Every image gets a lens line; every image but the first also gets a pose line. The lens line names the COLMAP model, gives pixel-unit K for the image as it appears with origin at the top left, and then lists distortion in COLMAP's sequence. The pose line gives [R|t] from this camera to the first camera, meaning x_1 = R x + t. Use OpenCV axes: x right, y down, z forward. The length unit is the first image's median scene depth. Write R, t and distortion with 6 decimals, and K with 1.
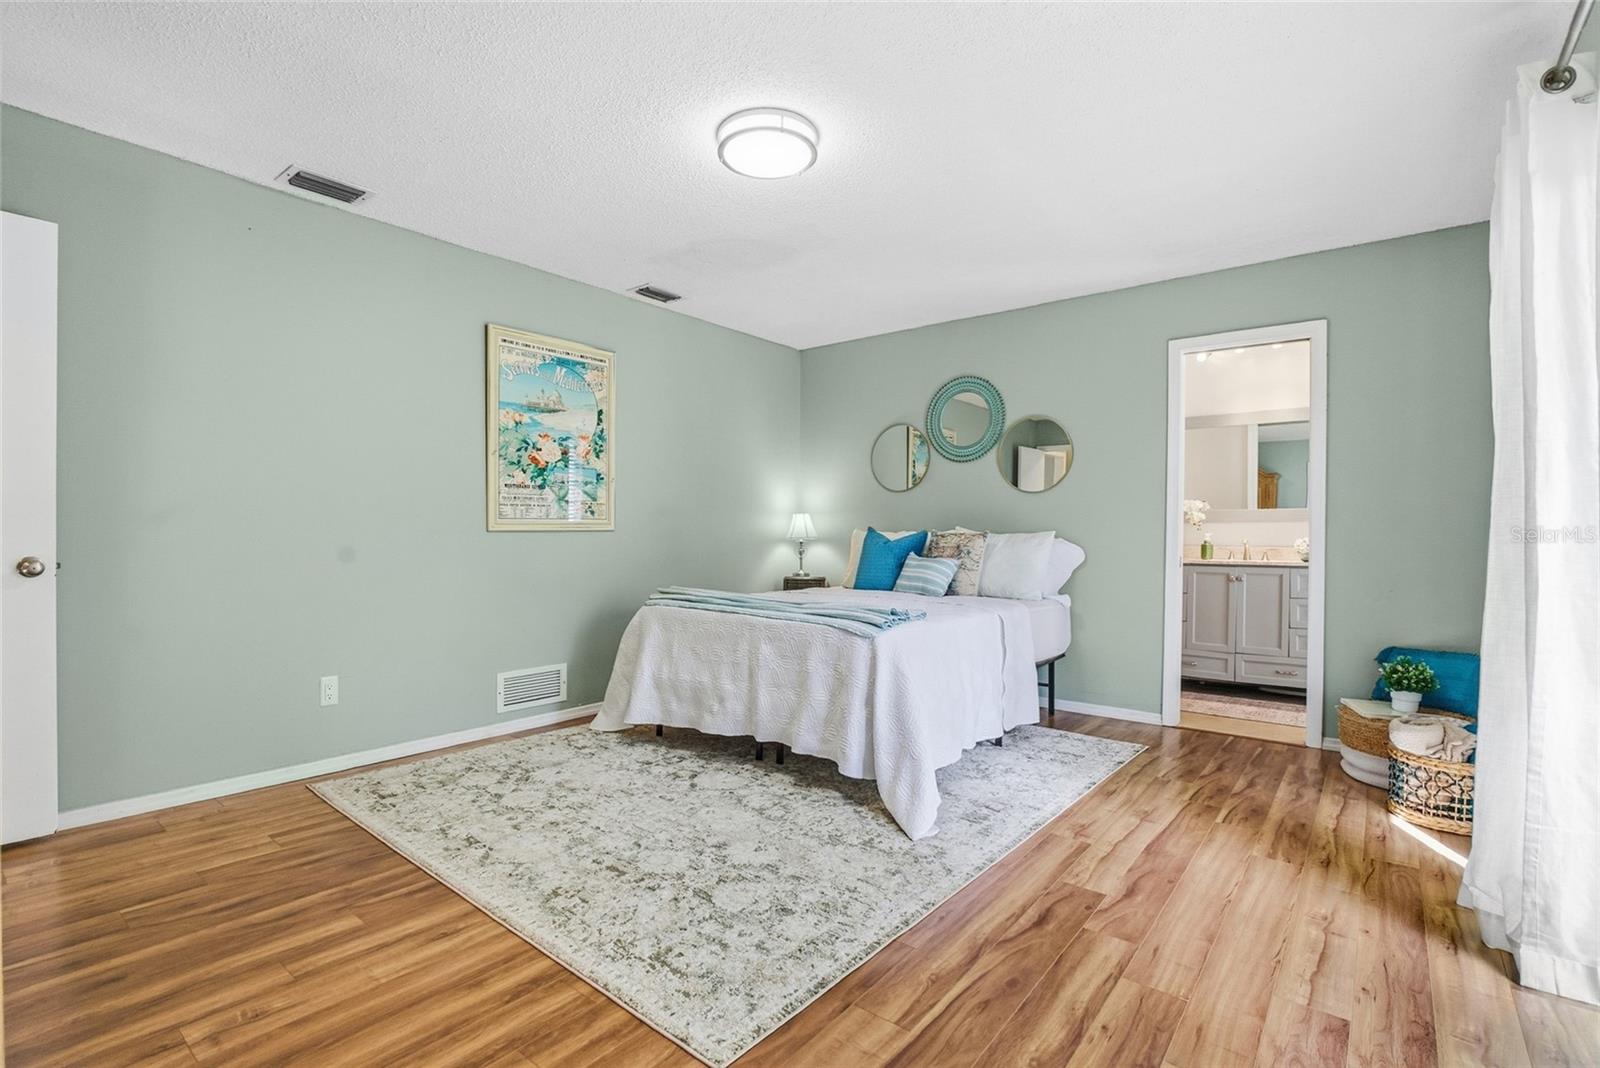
lens RADIAL K [[727.9, 0, 793.0], [0, 727.9, 538.9], [0, 0, 1]] dist [-0.014501, -0.000146]
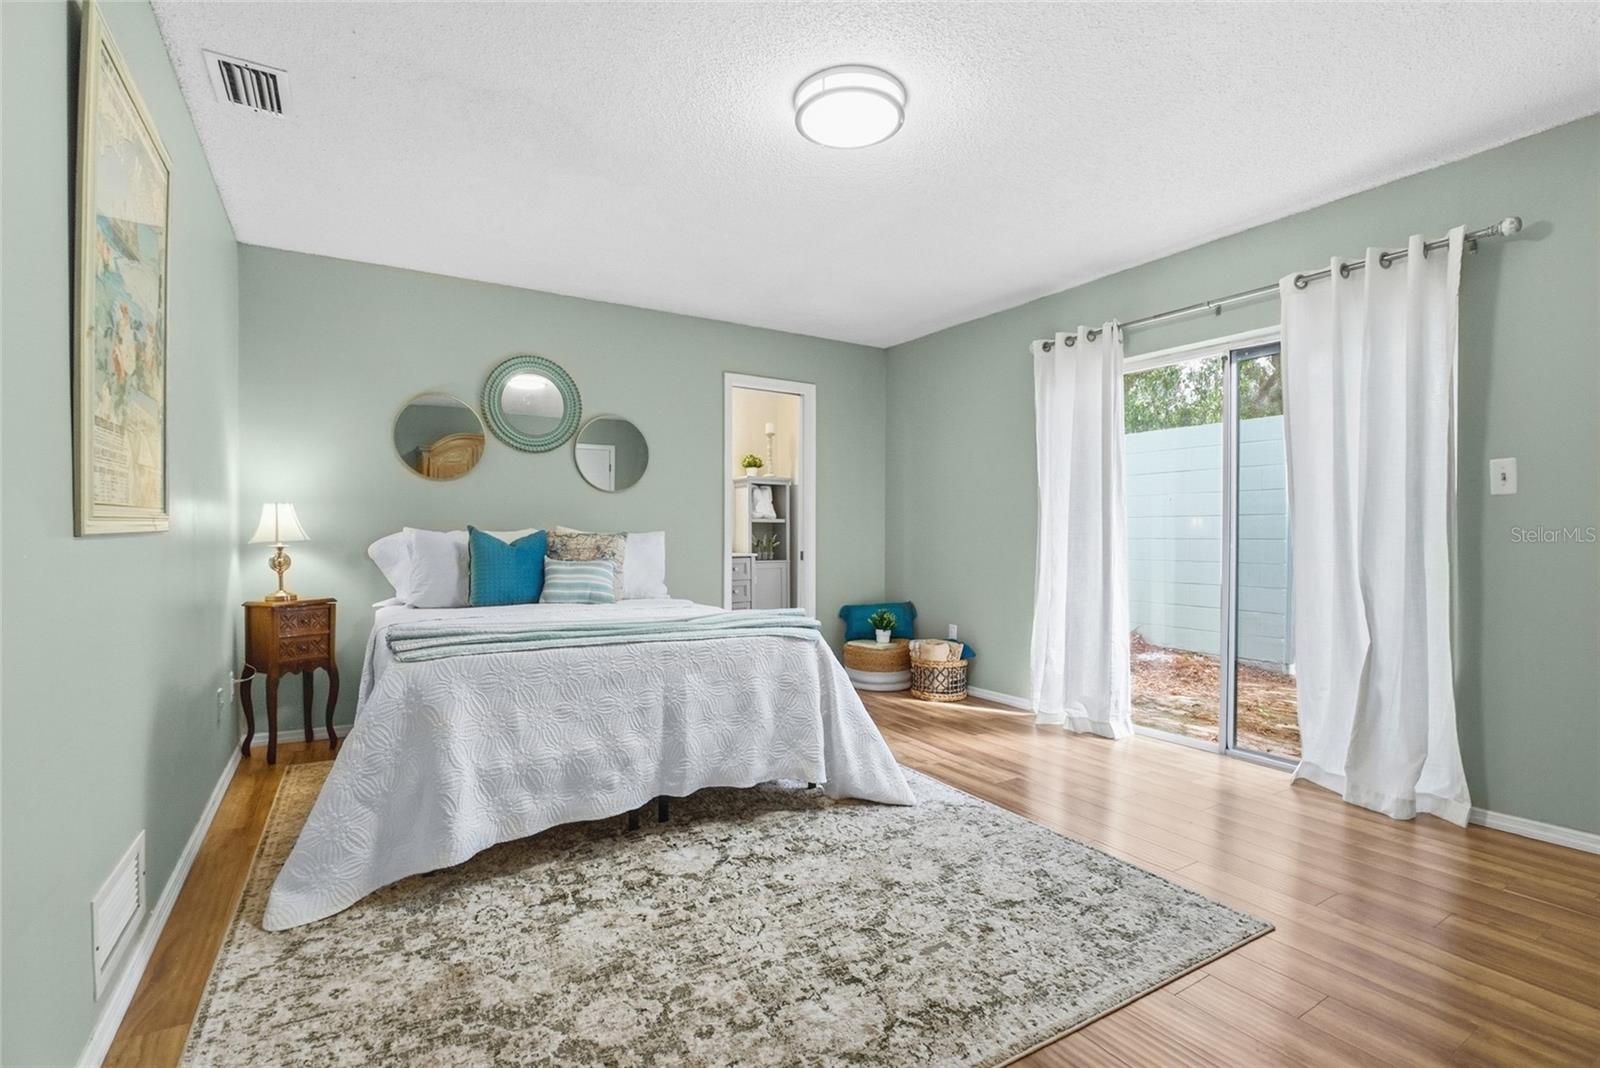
lens RADIAL K [[727.9, 0, 789.5], [0, 727.9, 535.6], [0, 0, 1]] dist [-0.014501, -0.000146]
pose [[0.344818, -0.006383, 0.938648, -0.741655], [0.003556, 0.999979, 0.005493, -0.012962], [-0.938663, 0.001444, 0.344833, 0.600738]]
